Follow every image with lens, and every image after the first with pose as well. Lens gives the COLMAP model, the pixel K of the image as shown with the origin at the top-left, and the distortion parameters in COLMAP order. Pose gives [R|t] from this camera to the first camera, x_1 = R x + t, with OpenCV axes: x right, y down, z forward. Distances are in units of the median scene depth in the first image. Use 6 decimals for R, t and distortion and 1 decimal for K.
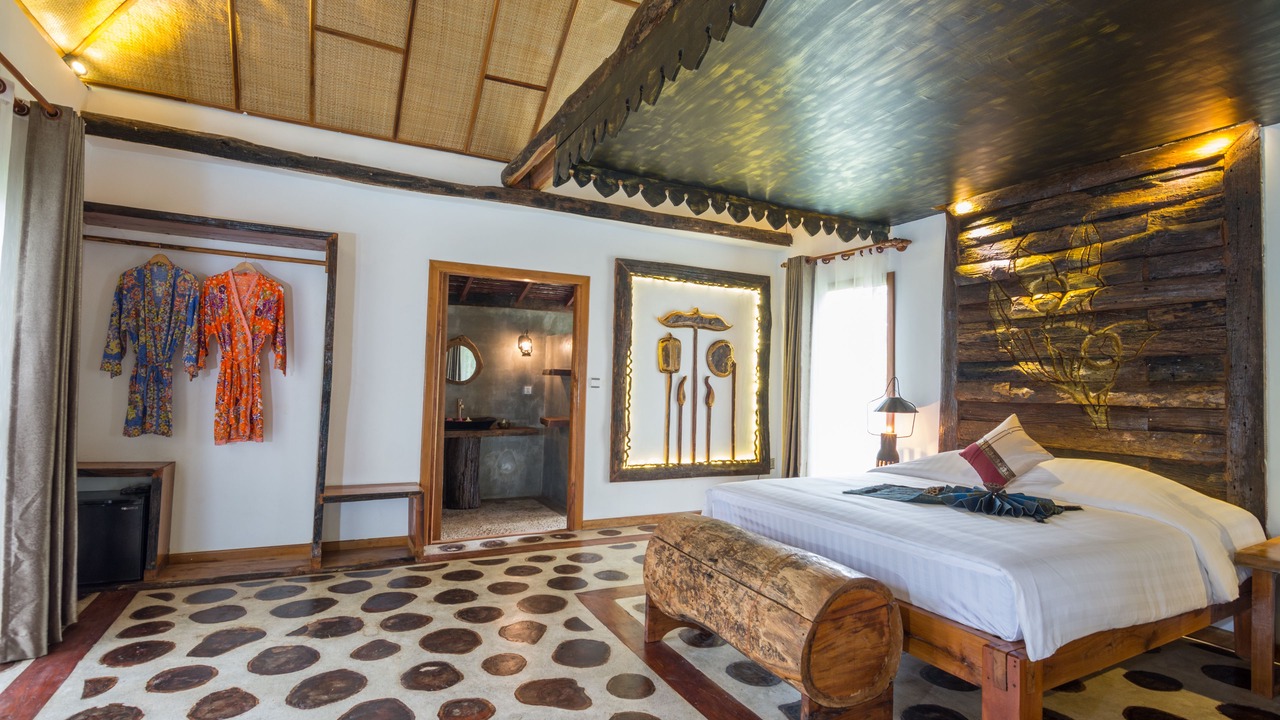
lens RADIAL K [[617.4, 0, 638.0], [0, 617.4, 358.5], [0, 0, 1]] dist [-0.010649, -0.008307]
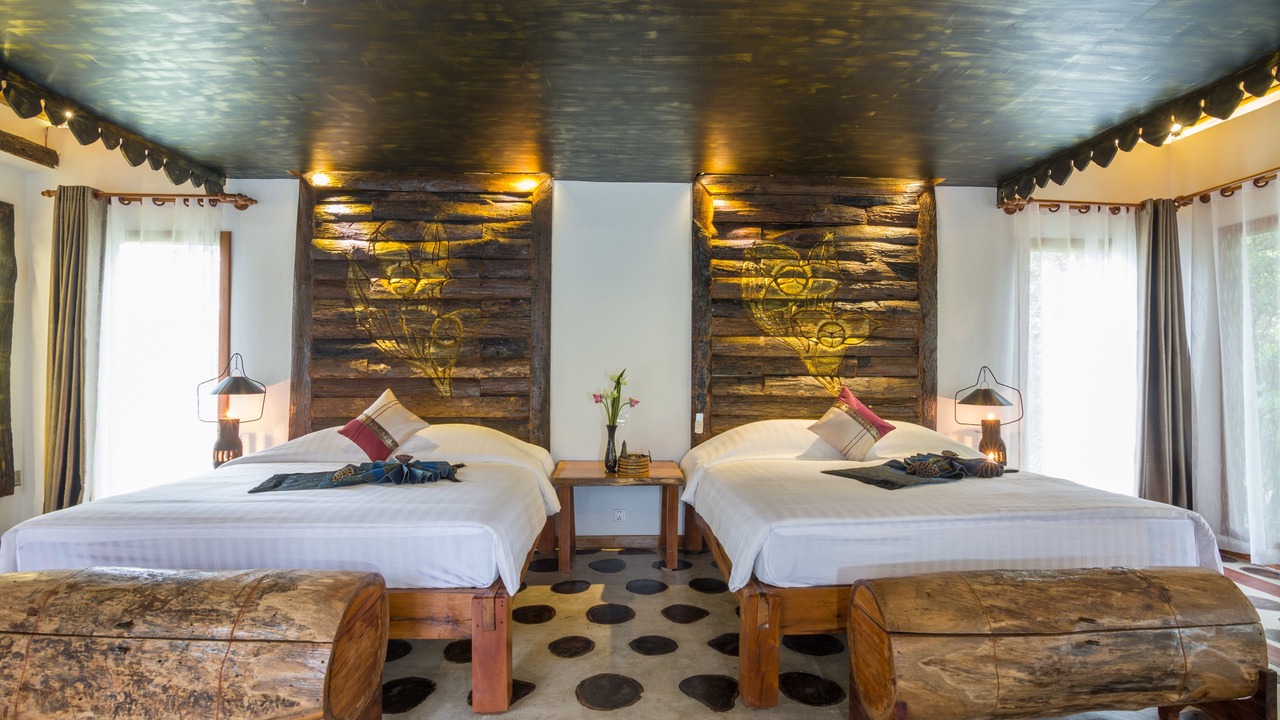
lens RADIAL K [[617.4, 0, 640.8], [0, 617.4, 358.0], [0, 0, 1]] dist [-0.010649, -0.008307]
pose [[0.418903, -0.004966, 0.908017, -0.163514], [-0.030585, 0.999340, 0.019576, 0.002138], [-0.907516, -0.035972, 0.418475, 0.144240]]
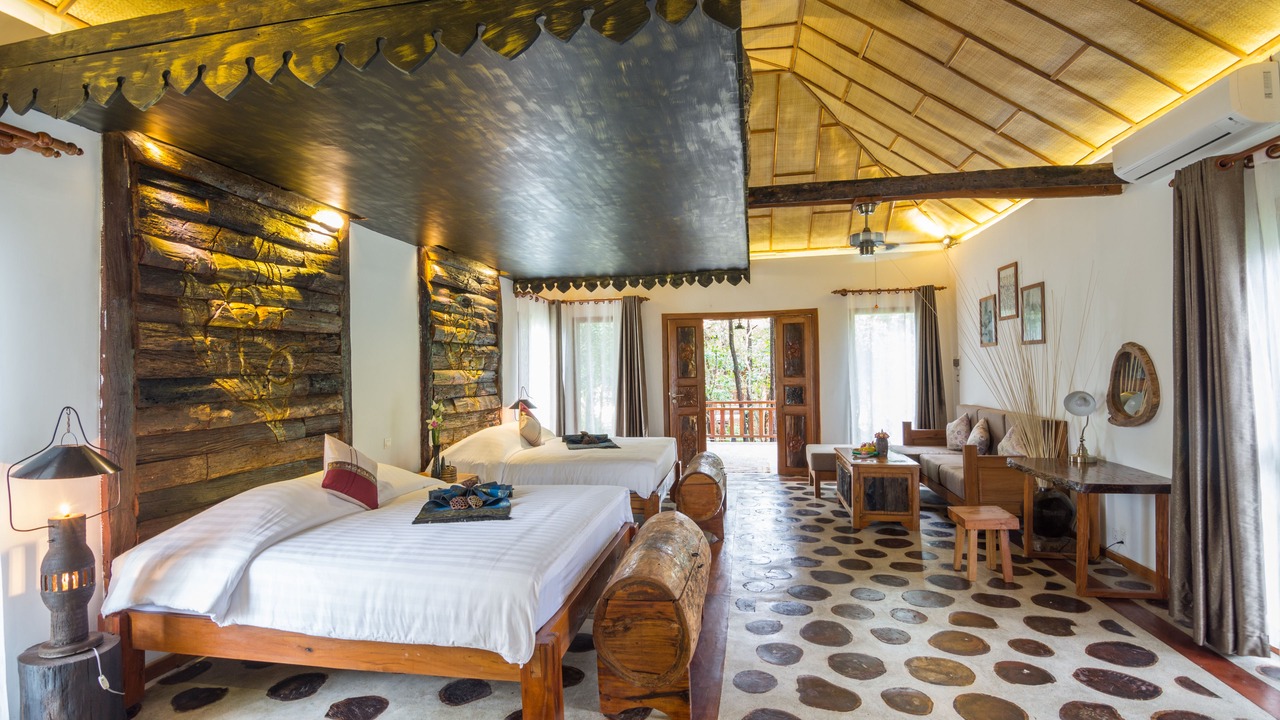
lens RADIAL K [[617.4, 0, 638.9], [0, 617.4, 358.0], [0, 0, 1]] dist [-0.010649, -0.008307]
pose [[-0.798216, 0.000436, 0.602371, -0.350417], [-0.026919, 0.998975, -0.036395, -0.007921], [-0.601769, -0.045266, -0.797386, 1.380471]]
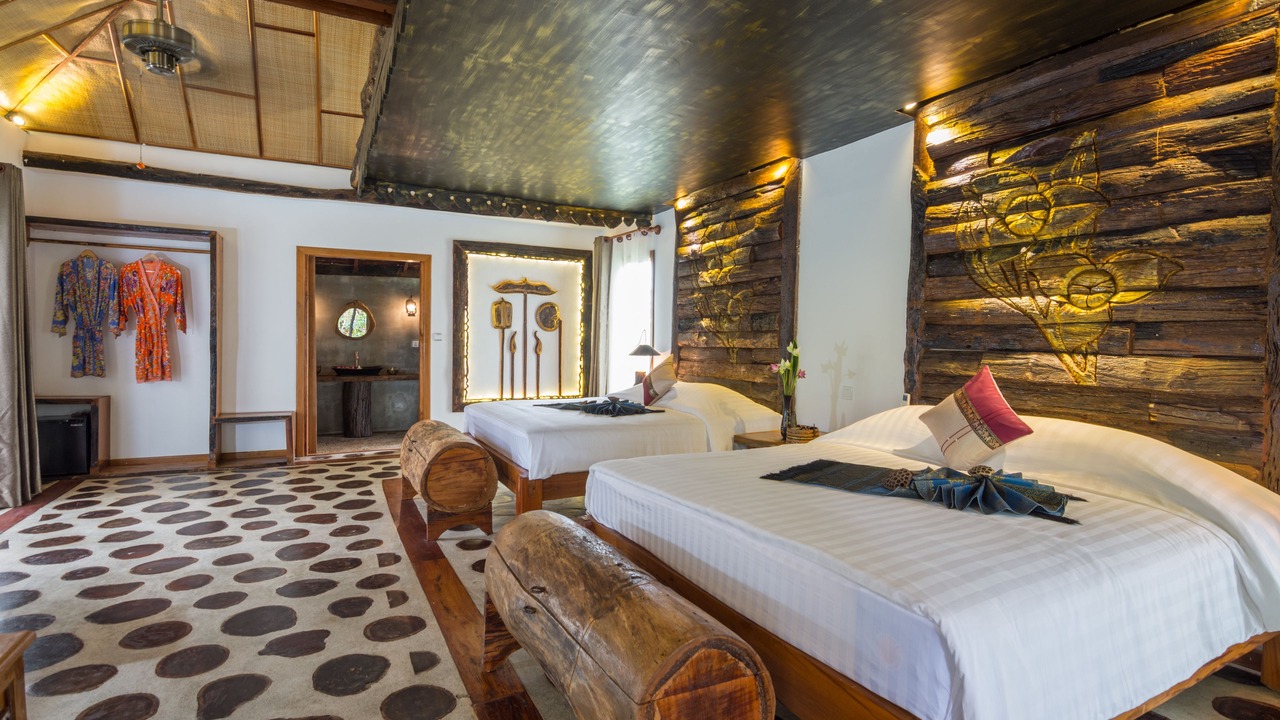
lens RADIAL K [[617.4, 0, 636.4], [0, 617.4, 359.1], [0, 0, 1]] dist [-0.010649, -0.008307]
pose [[0.999916, -0.011778, 0.005427, 0.481088], [0.011354, 0.997309, 0.072429, -0.005392], [-0.006266, -0.072362, 0.997359, -0.434827]]
